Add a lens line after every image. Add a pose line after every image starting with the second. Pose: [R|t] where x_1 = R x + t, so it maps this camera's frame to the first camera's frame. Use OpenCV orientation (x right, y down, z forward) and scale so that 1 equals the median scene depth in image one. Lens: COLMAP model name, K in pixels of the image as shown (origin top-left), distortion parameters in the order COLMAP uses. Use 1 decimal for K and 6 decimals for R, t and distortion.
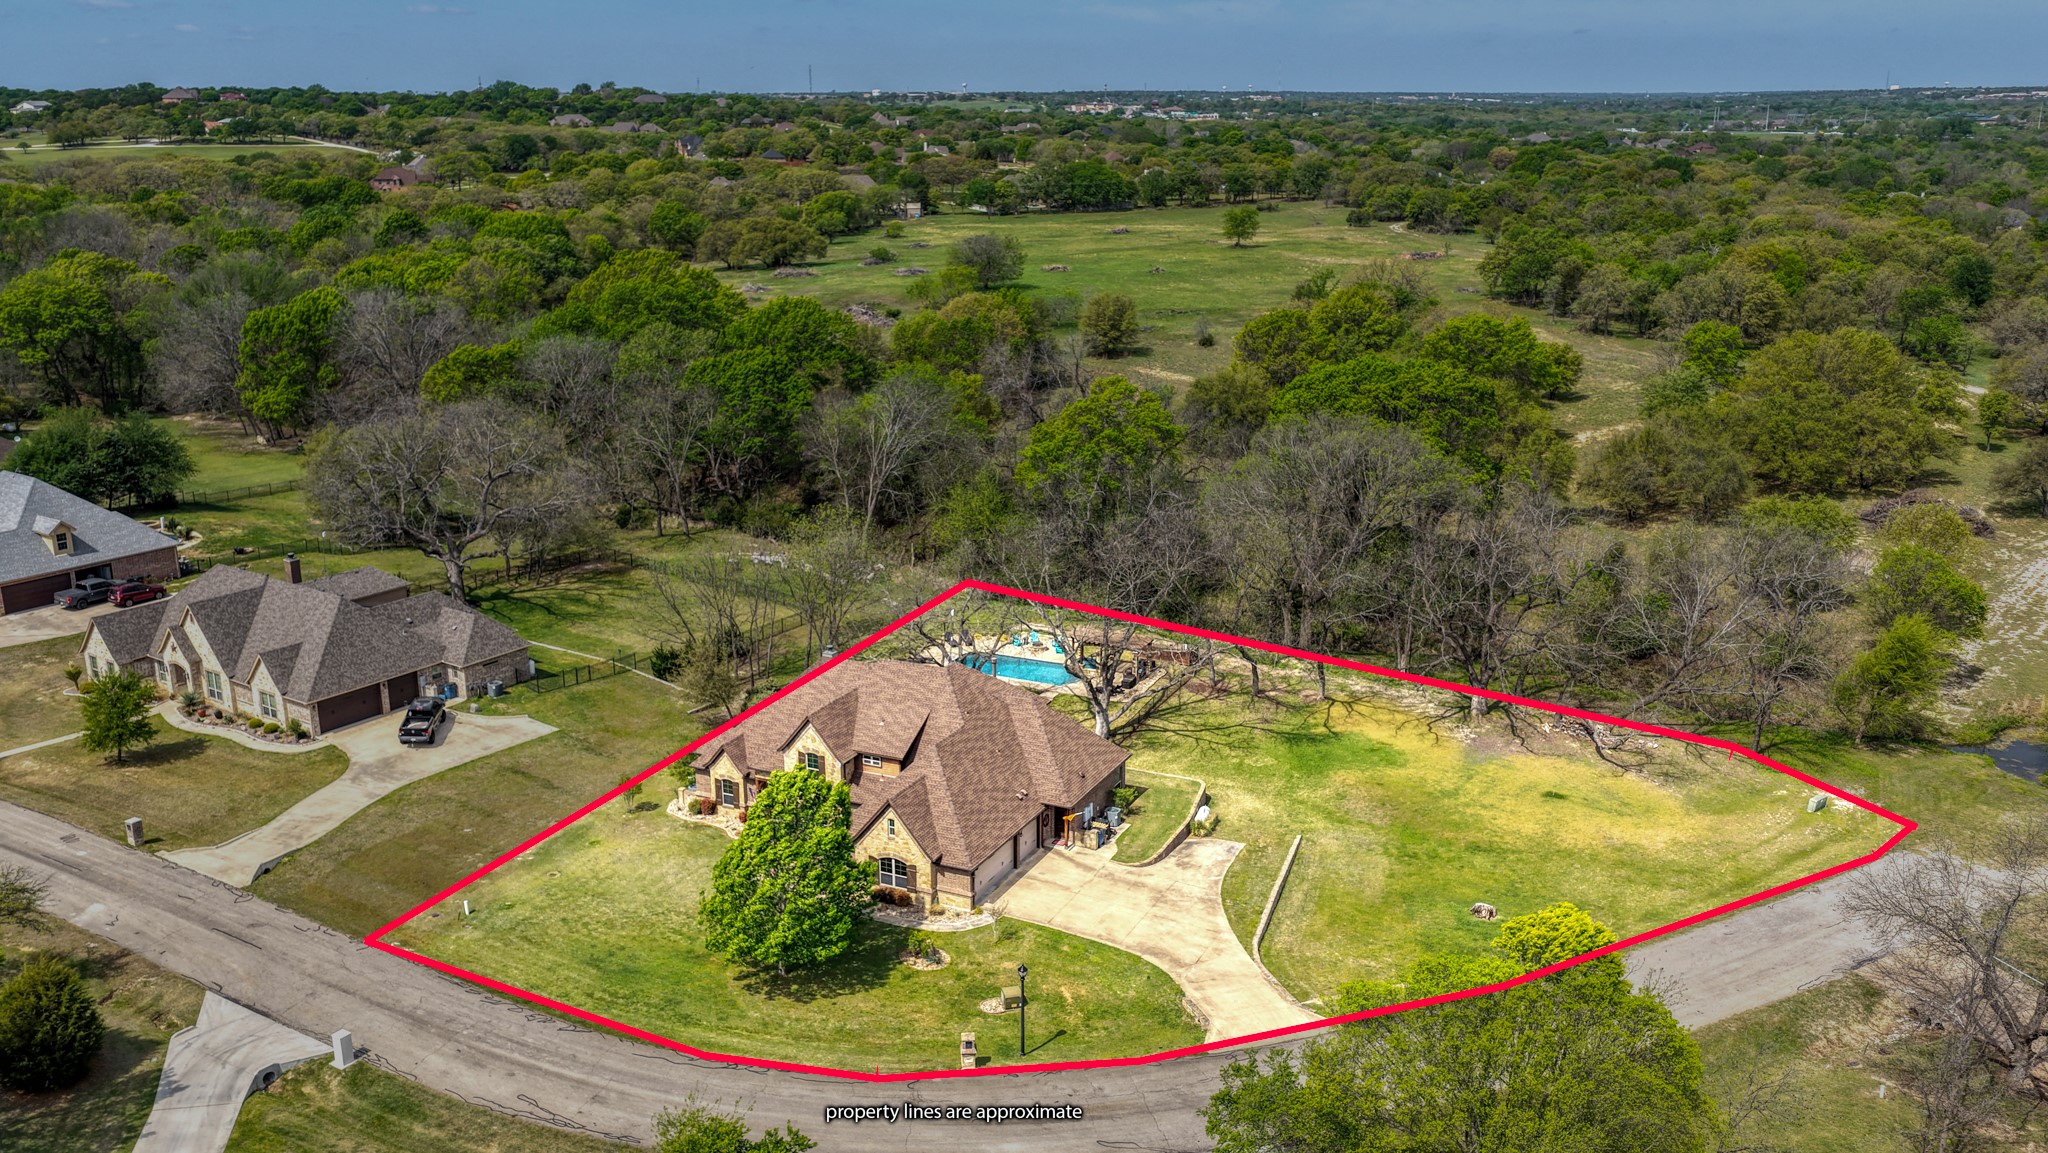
lens RADIAL K [[1712.9, 0, 1024.0], [0, 1712.9, 576.5], [0, 0, 1]] dist [-0.008243, 0.001212]
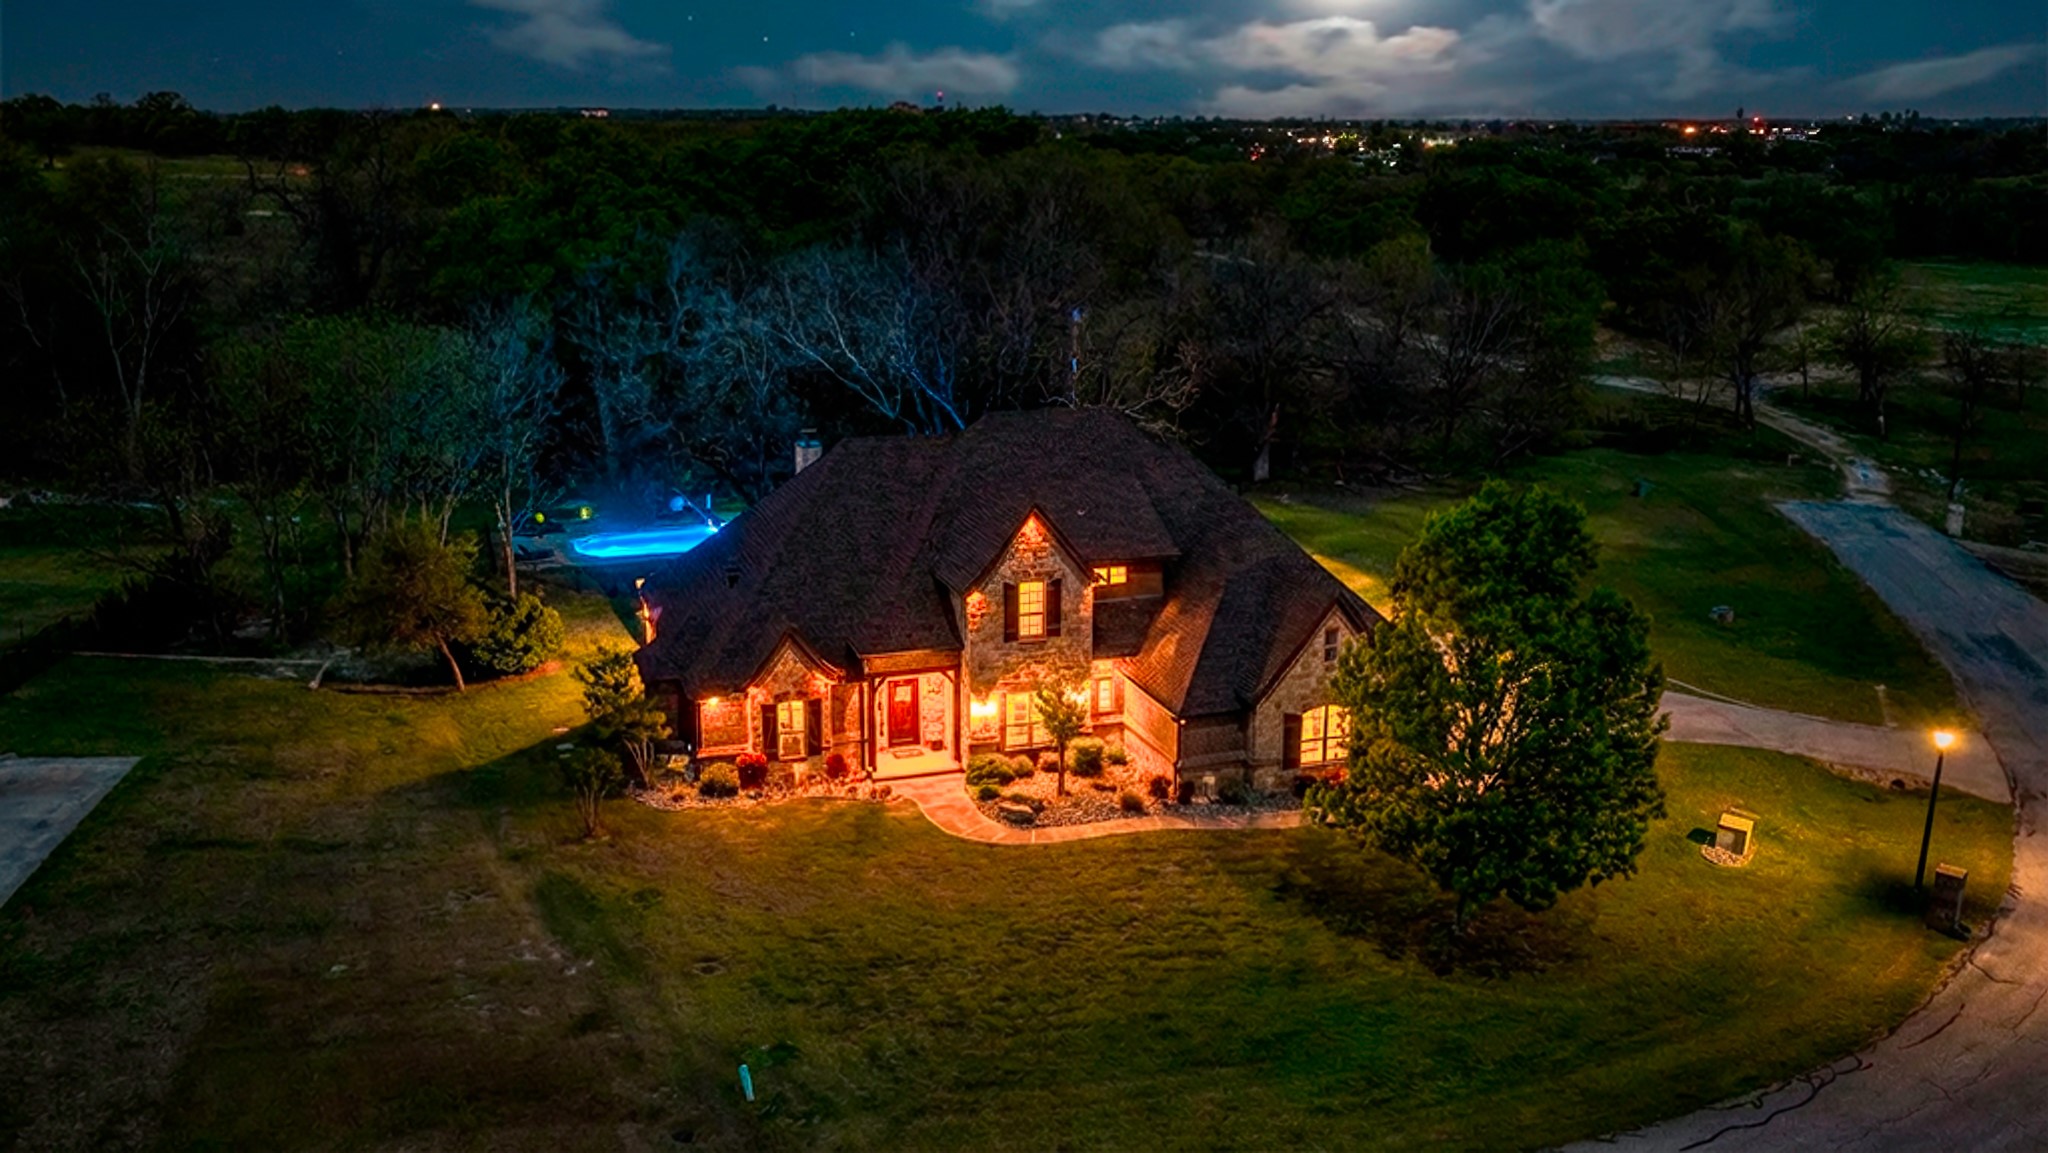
lens RADIAL K [[1706.3, 0, 1024.0], [0, 1706.3, 514.3], [0, 0, 1]] dist [-0.035558, 0.052690]
pose [[0.706241, -0.146451, 0.692658, -0.475483], [0.186186, 0.982352, 0.017864, 0.072947], [-0.683051, 0.116347, 0.721045, 0.627464]]
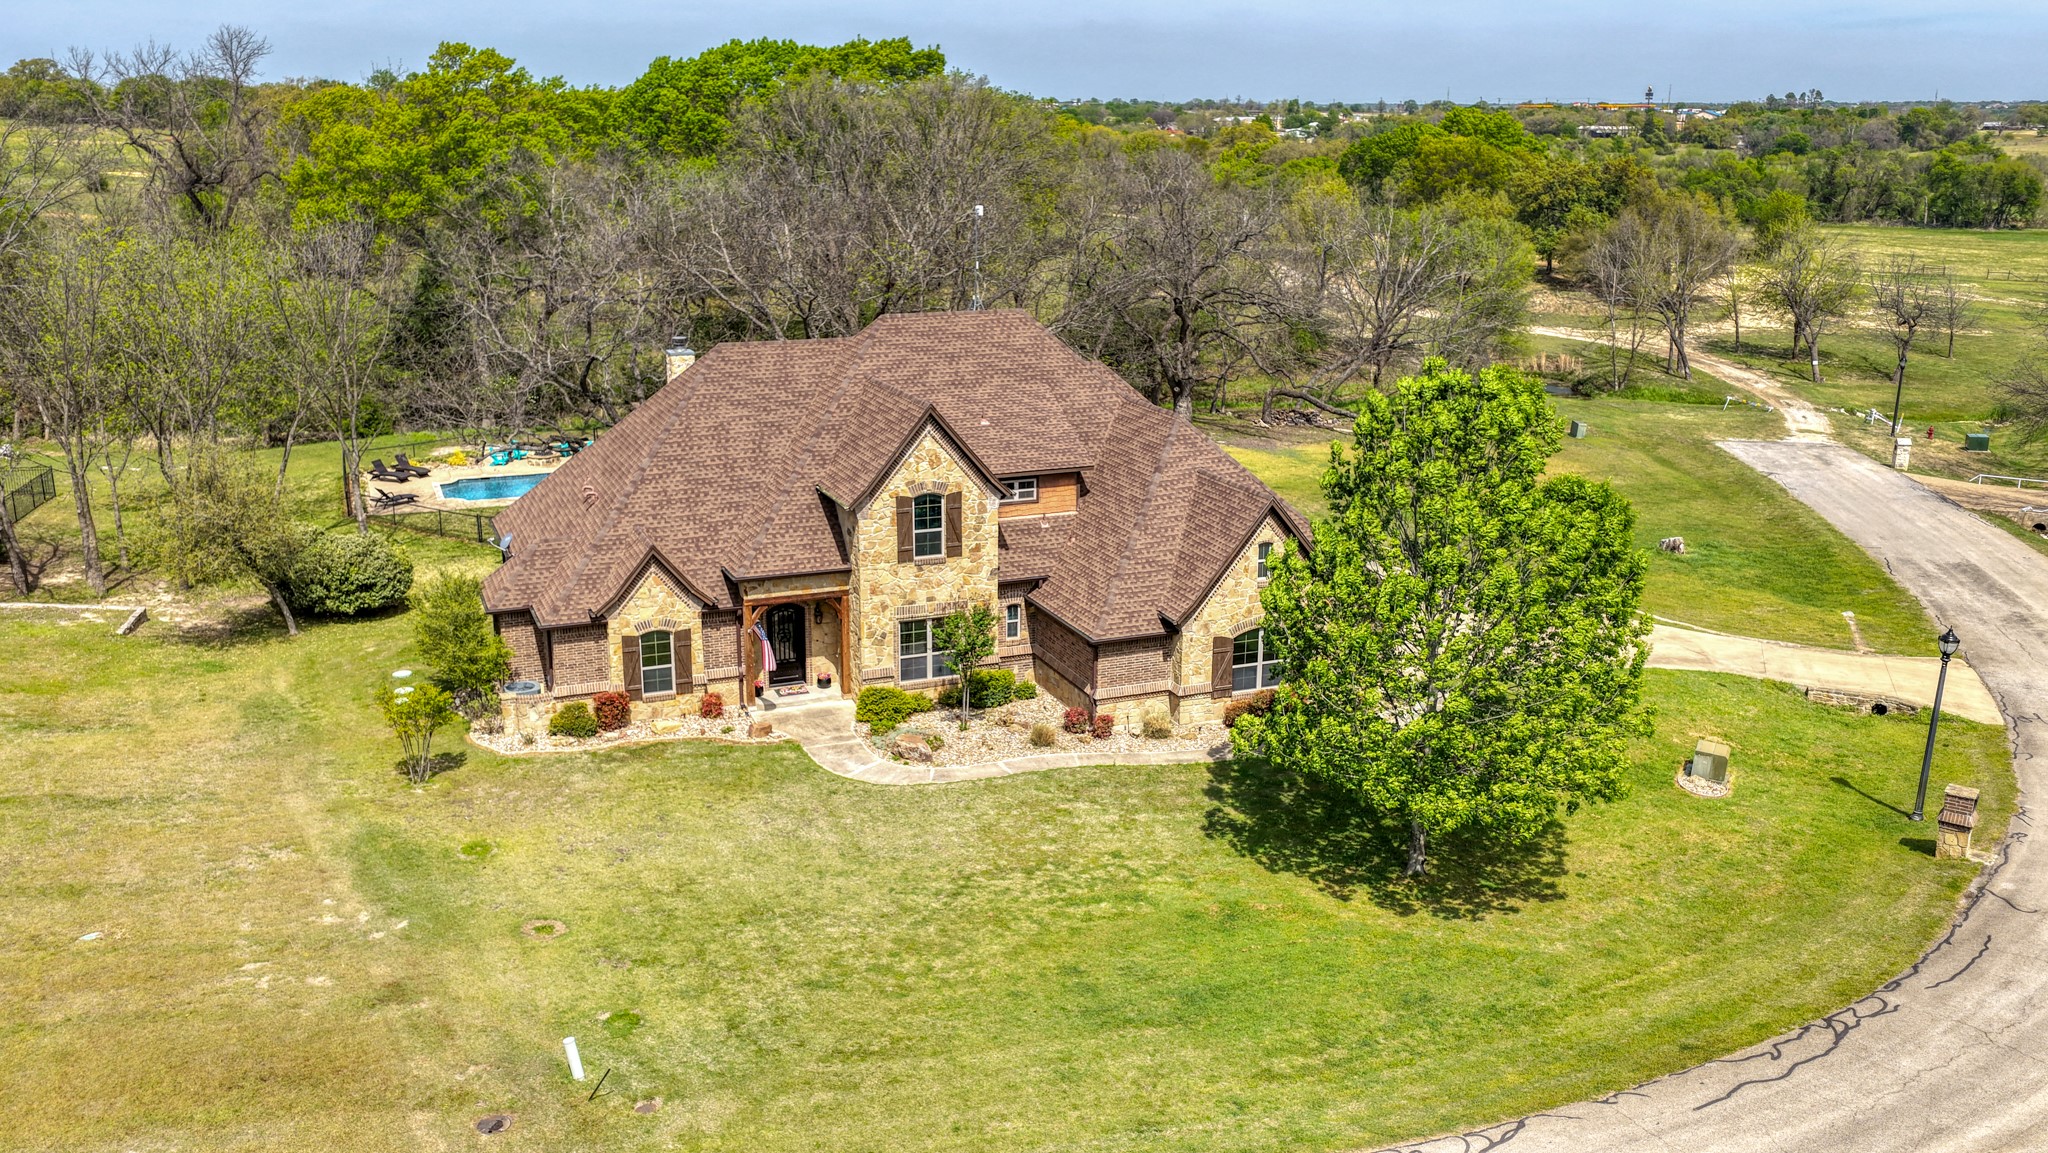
lens RADIAL K [[1712.9, 0, 1024.0], [0, 1712.9, 576.5], [0, 0, 1]] dist [-0.008243, 0.001212]
pose [[0.671872, -0.189194, 0.716096, -0.434517], [0.195121, 0.977885, 0.075288, 0.095039], [-0.714504, 0.089142, 0.693929, 0.666220]]
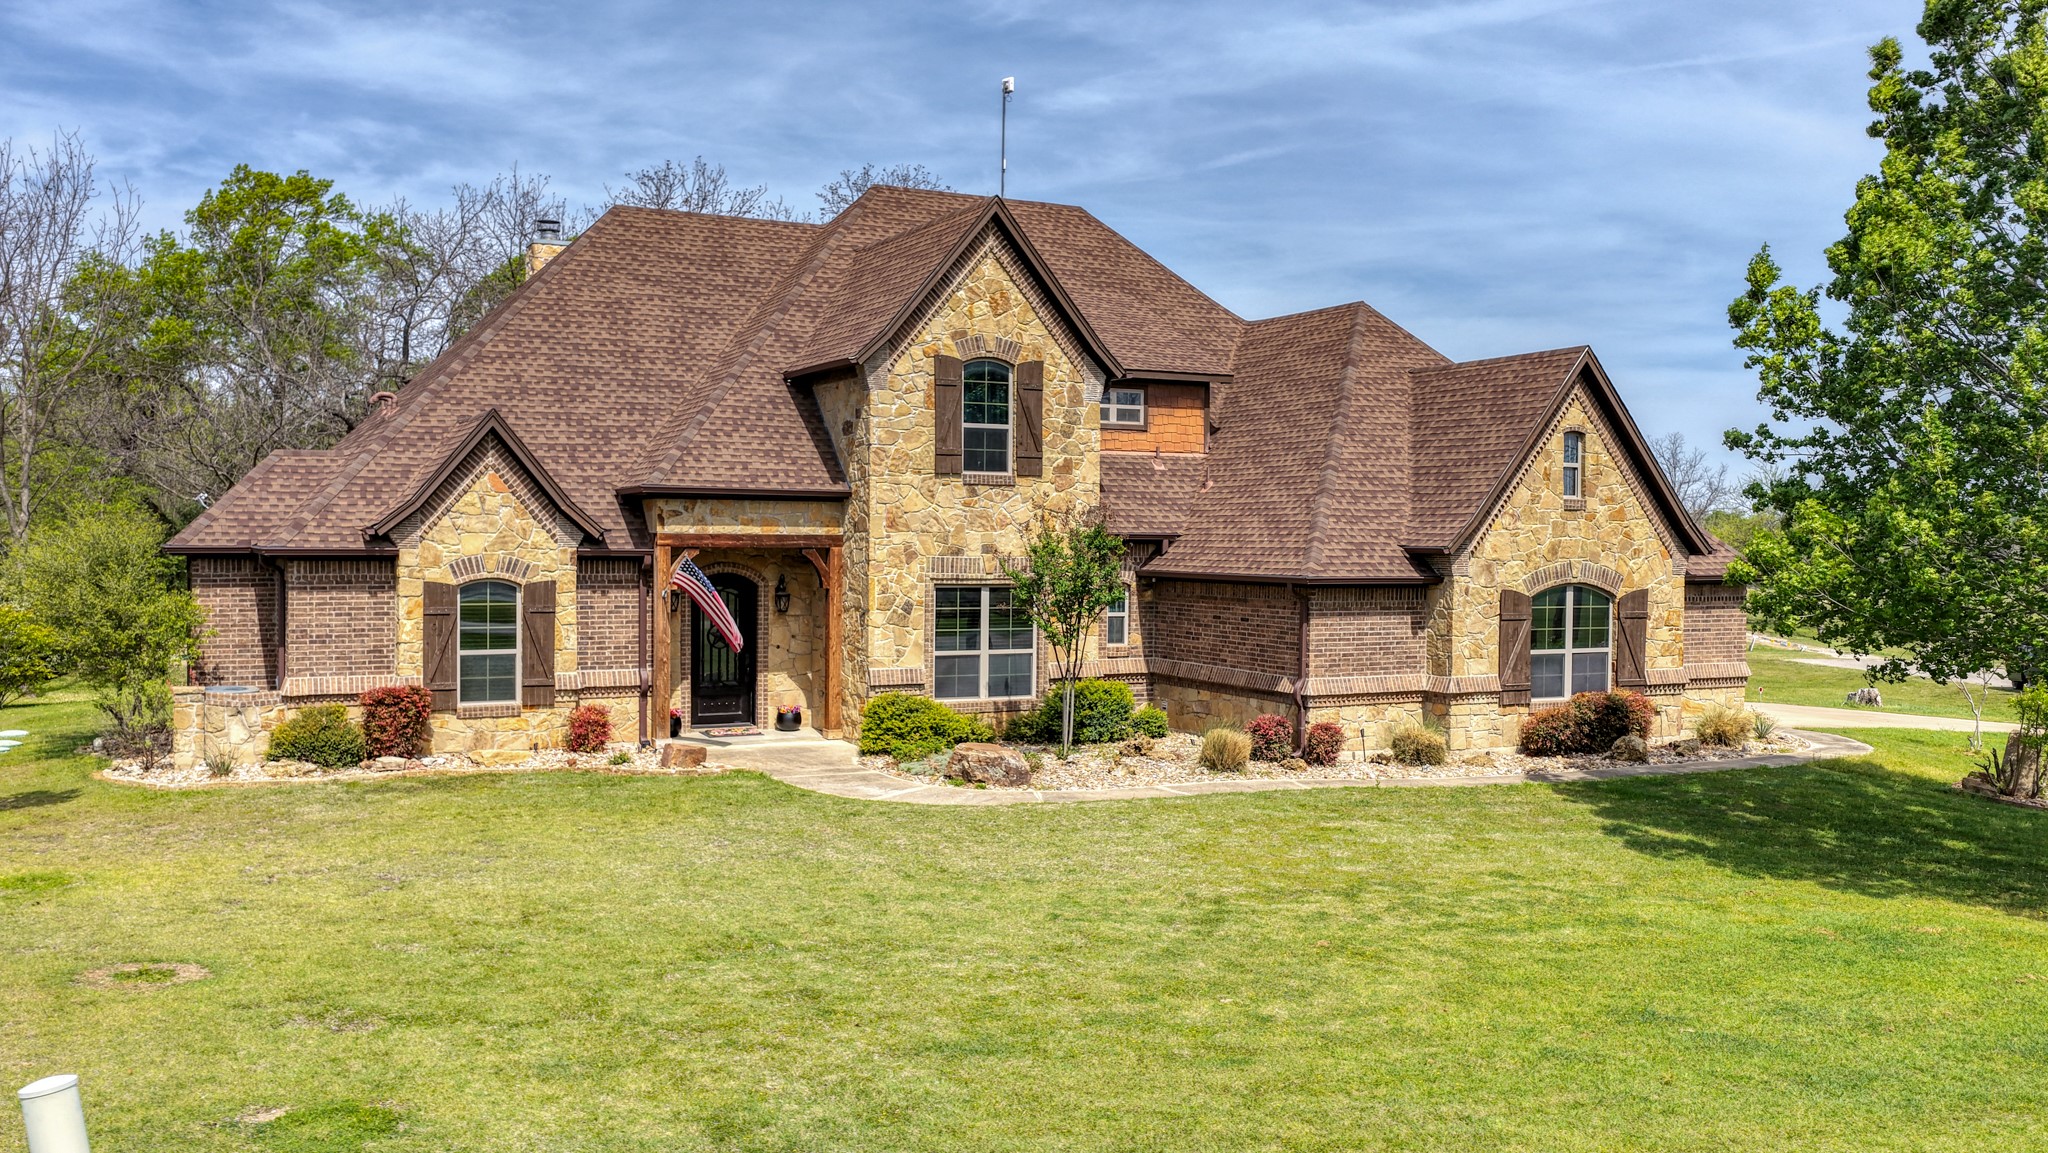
lens RADIAL K [[1712.9, 0, 1024.0], [0, 1712.9, 576.5], [0, 0, 1]] dist [-0.008243, 0.001212]
pose [[0.598863, -0.010500, 0.800783, -0.328826], [0.207420, 0.967828, -0.142428, 0.172932], [-0.773525, 0.251393, 0.581774, 0.848905]]
